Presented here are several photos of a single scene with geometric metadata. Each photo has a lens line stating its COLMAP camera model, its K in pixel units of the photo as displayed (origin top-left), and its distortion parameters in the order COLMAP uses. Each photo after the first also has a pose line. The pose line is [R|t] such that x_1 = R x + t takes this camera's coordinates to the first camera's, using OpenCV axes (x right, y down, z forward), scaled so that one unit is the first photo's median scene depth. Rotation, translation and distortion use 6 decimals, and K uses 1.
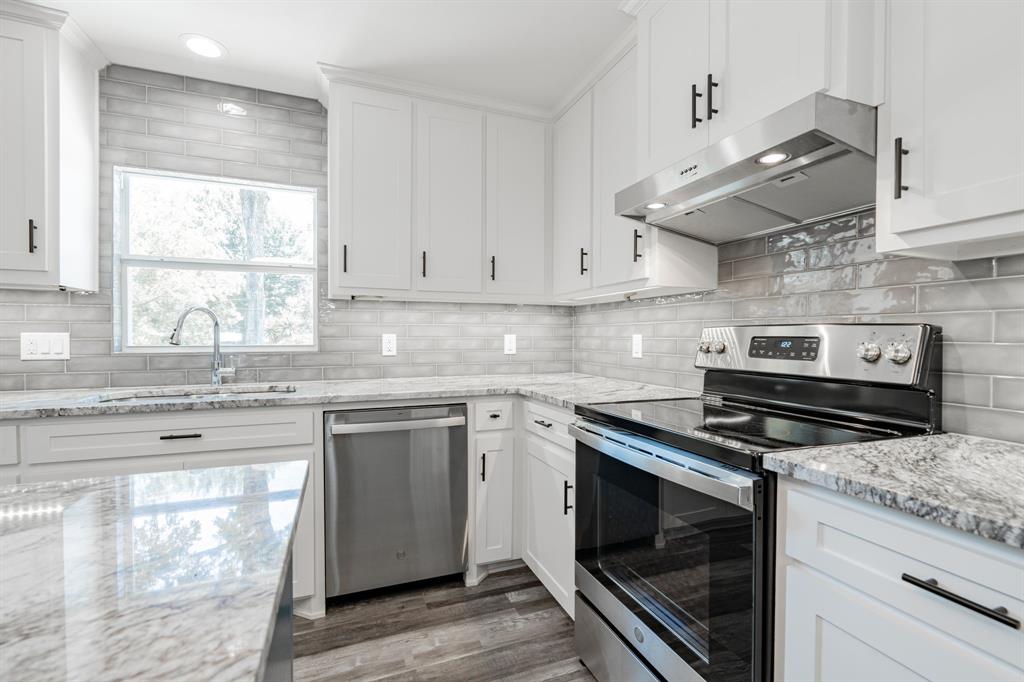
lens RADIAL K [[466.6, 0, 513.3], [0, 466.6, 342.3], [0, 0, 1]] dist [-0.000041, -0.000127]
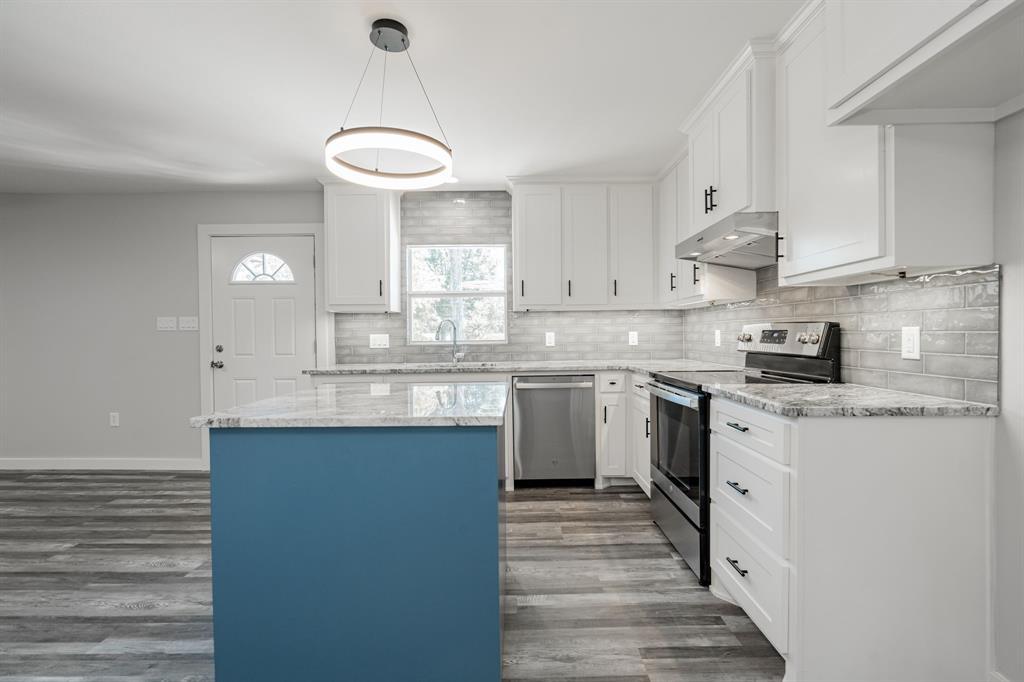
lens RADIAL K [[466.6, 0, 513.3], [0, 466.6, 342.3], [0, 0, 1]] dist [-0.000041, -0.000127]
pose [[0.932454, -0.008177, -0.361195, 0.216903], [0.009537, 0.999953, 0.001983, 0.013006], [0.361162, -0.005293, 0.932488, -0.589587]]
